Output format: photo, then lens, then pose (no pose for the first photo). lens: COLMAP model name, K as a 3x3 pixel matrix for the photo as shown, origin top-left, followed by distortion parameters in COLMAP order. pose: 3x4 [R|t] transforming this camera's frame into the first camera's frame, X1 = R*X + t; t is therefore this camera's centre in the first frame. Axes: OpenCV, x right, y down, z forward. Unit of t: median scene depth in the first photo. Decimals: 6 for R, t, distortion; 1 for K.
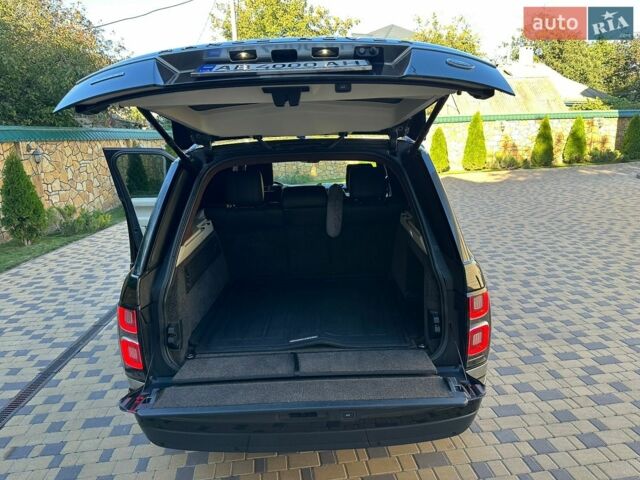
lens RADIAL K [[462.2, 0, 319.7], [0, 462.2, 224.5], [0, 0, 1]] dist [0.000550, 0.001043]
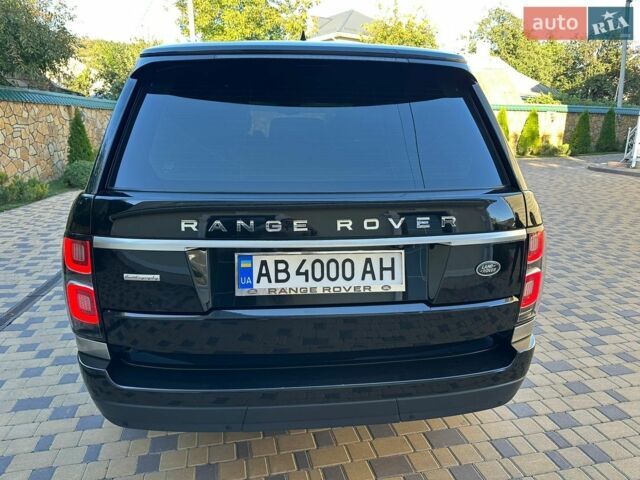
lens RADIAL K [[463.1, 0, 319.7], [0, 463.1, 231.7], [0, 0, 1]] dist [0.001940, -0.004358]
pose [[0.994121, 0.022528, 0.105908, -0.057265], [-0.026437, 0.999015, 0.035651, 0.065360], [-0.105001, -0.038241, 0.993737, 0.118613]]
